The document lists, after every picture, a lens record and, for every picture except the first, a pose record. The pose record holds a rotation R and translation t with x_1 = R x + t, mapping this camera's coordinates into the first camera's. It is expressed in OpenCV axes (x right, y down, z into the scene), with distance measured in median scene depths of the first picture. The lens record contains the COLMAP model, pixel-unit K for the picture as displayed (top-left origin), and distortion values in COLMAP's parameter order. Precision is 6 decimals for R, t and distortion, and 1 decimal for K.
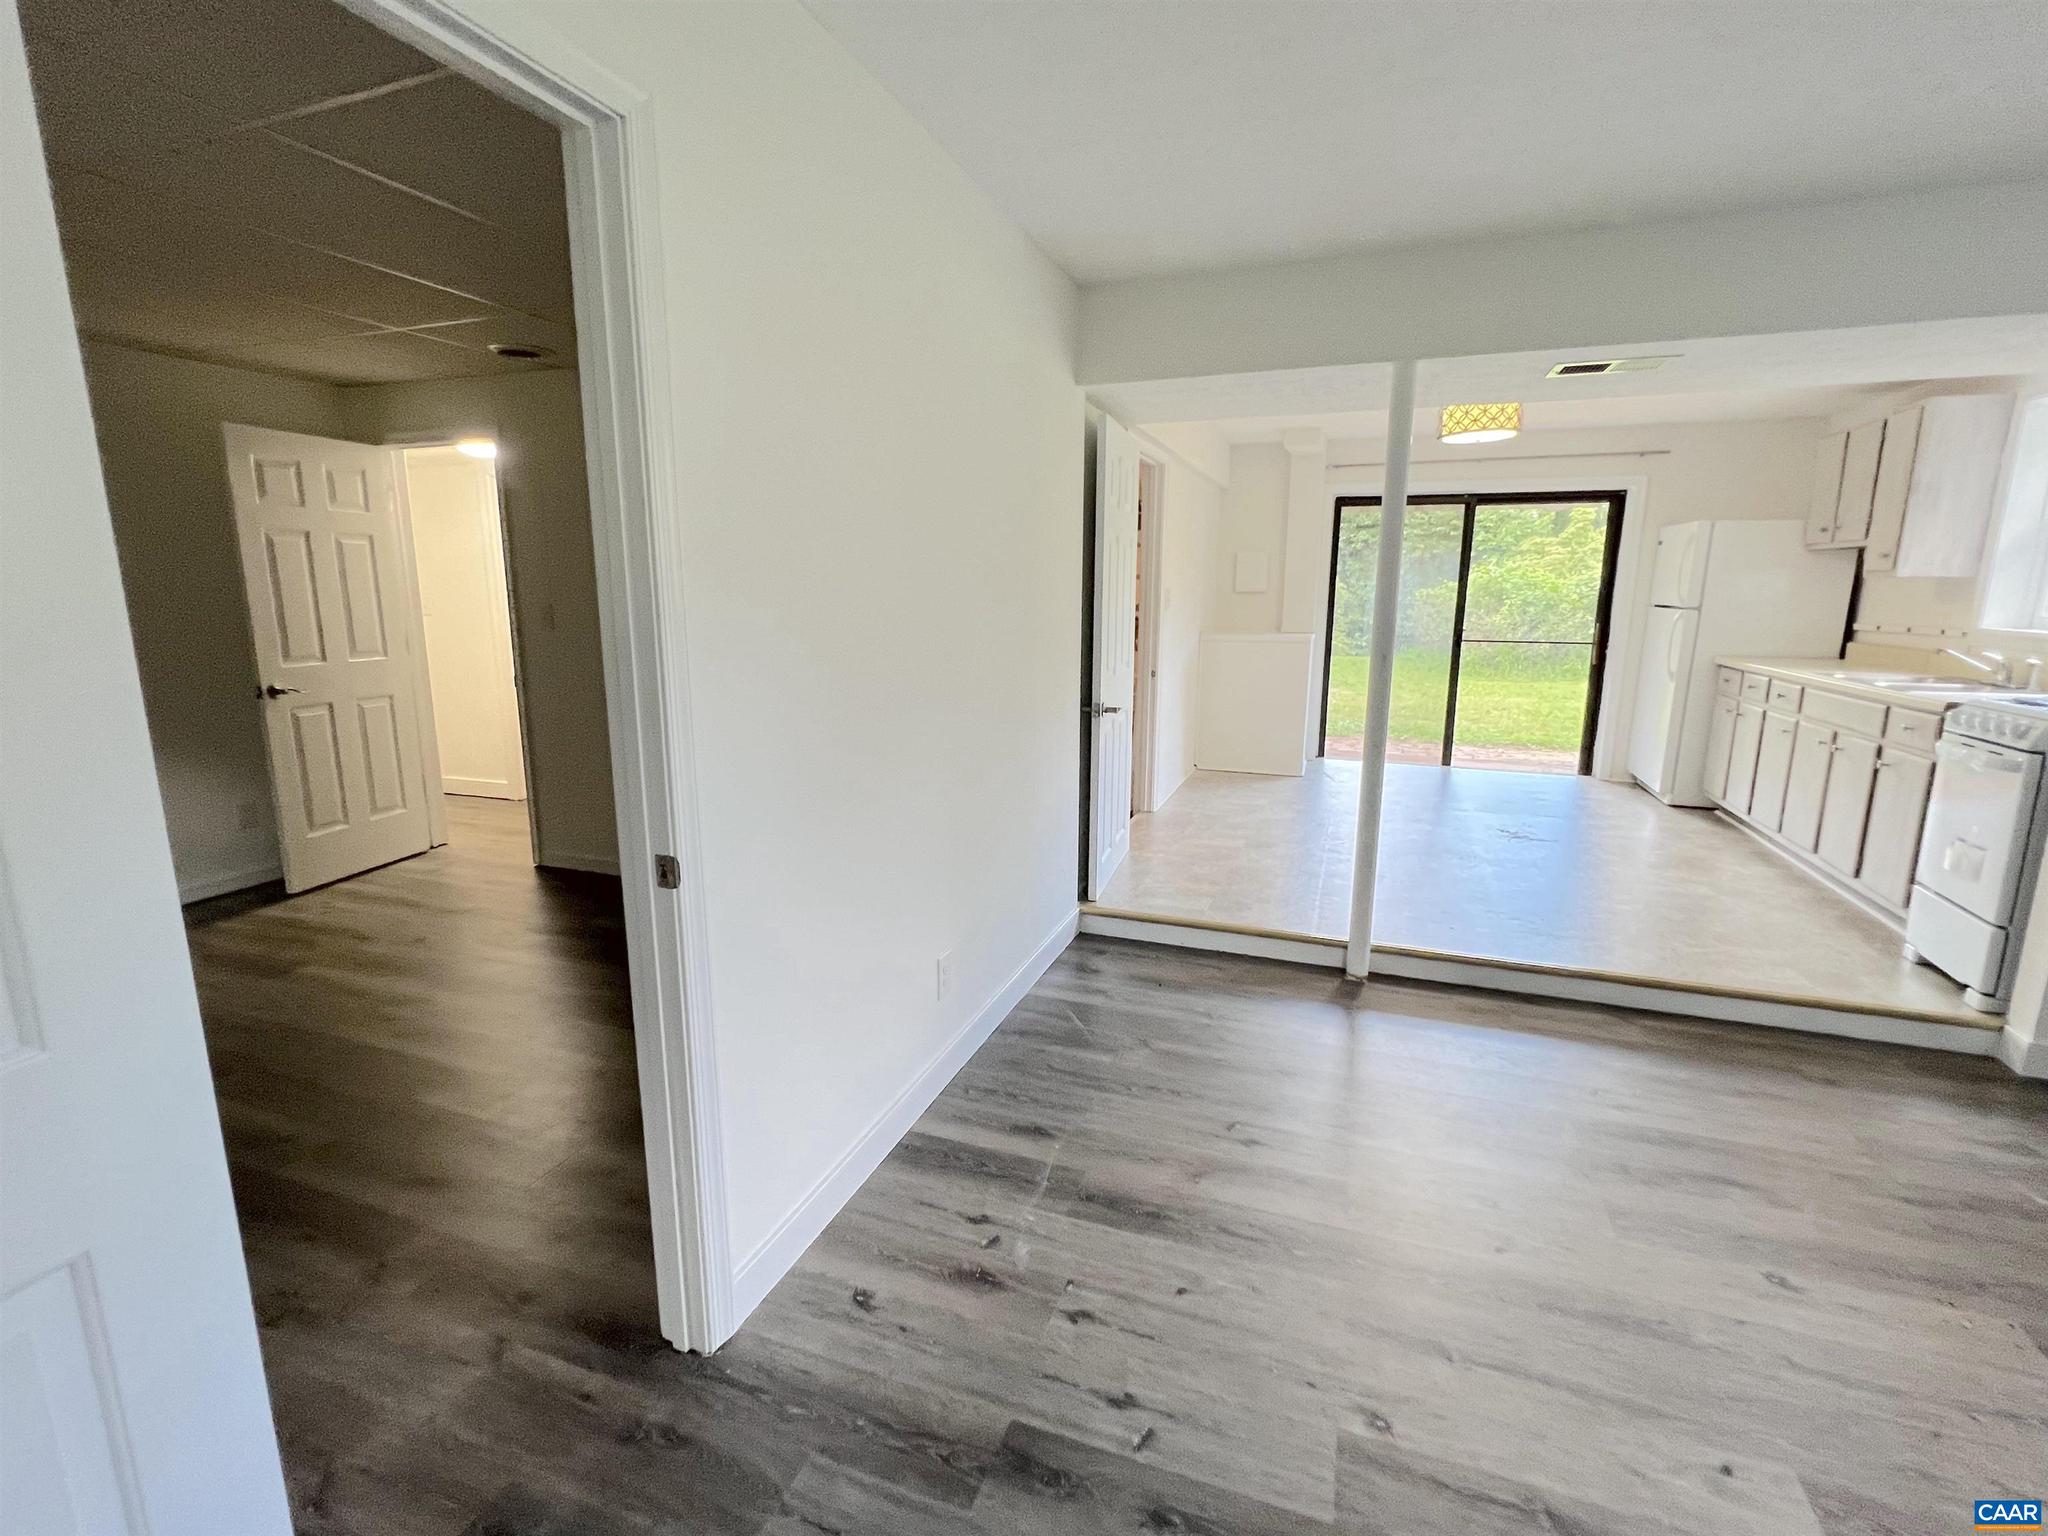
lens RADIAL K [[940.5, 0, 1017.5], [0, 940.5, 769.0], [0, 0, 1]] dist [0.001813, -0.000338]
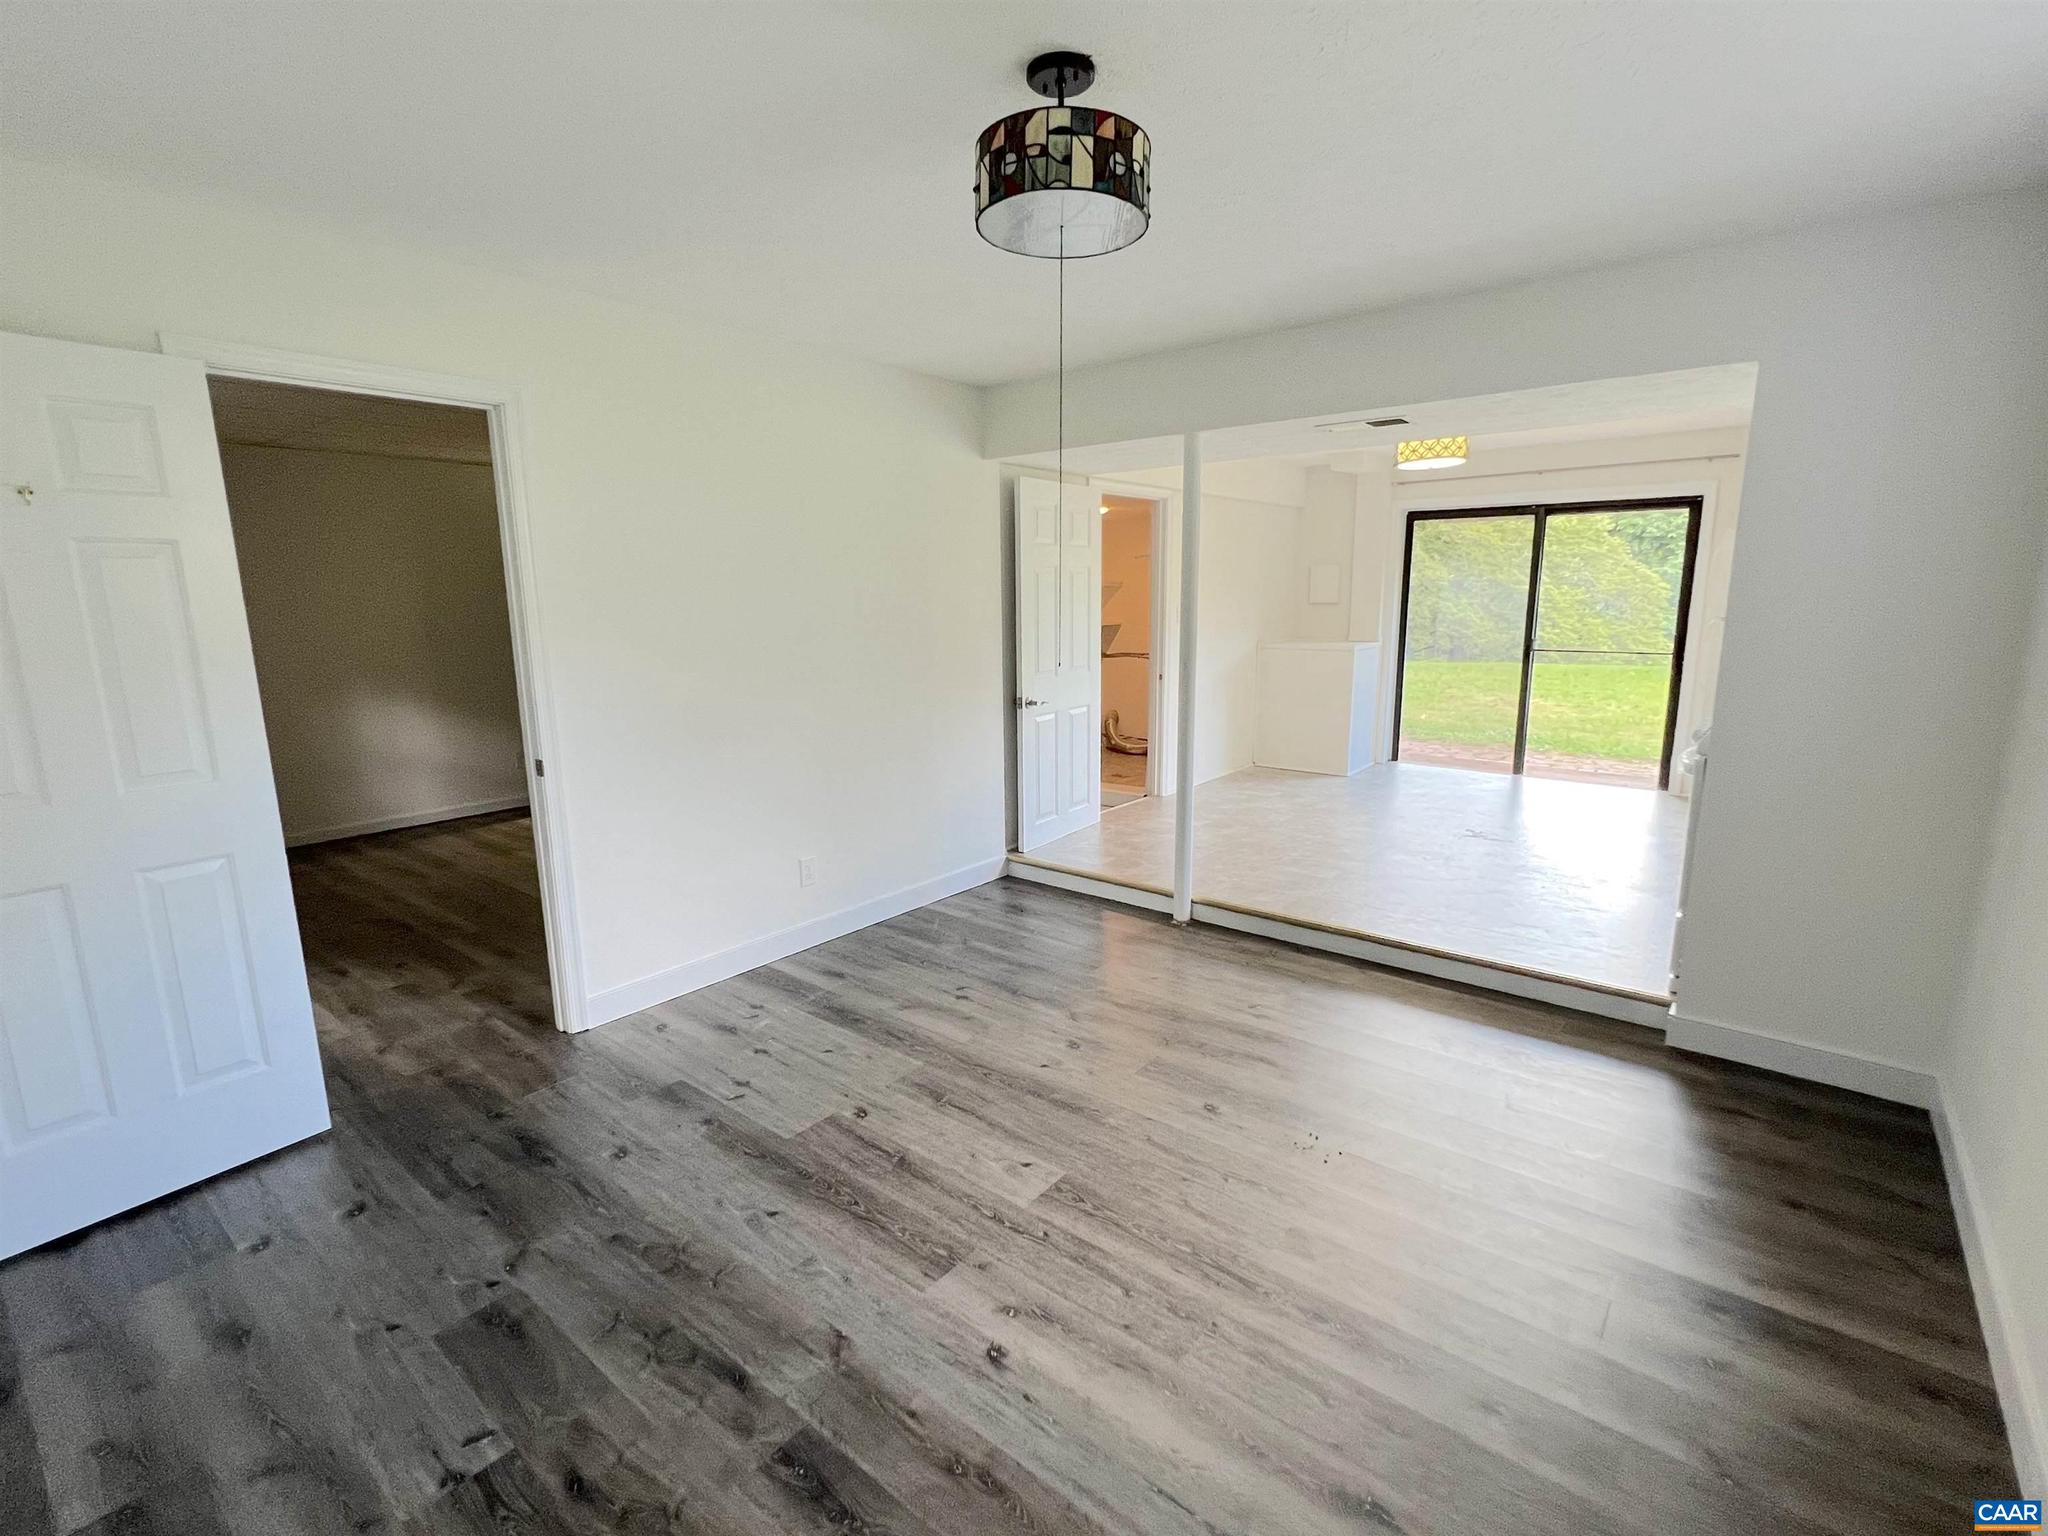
lens RADIAL K [[940.5, 0, 1017.5], [0, 940.5, 769.0], [0, 0, 1]] dist [0.001813, -0.000338]
pose [[0.946816, 0.046622, -0.318379, 0.505713], [-0.047989, 0.998842, 0.003554, 0.024050], [0.318176, 0.011914, 0.947957, -0.228262]]
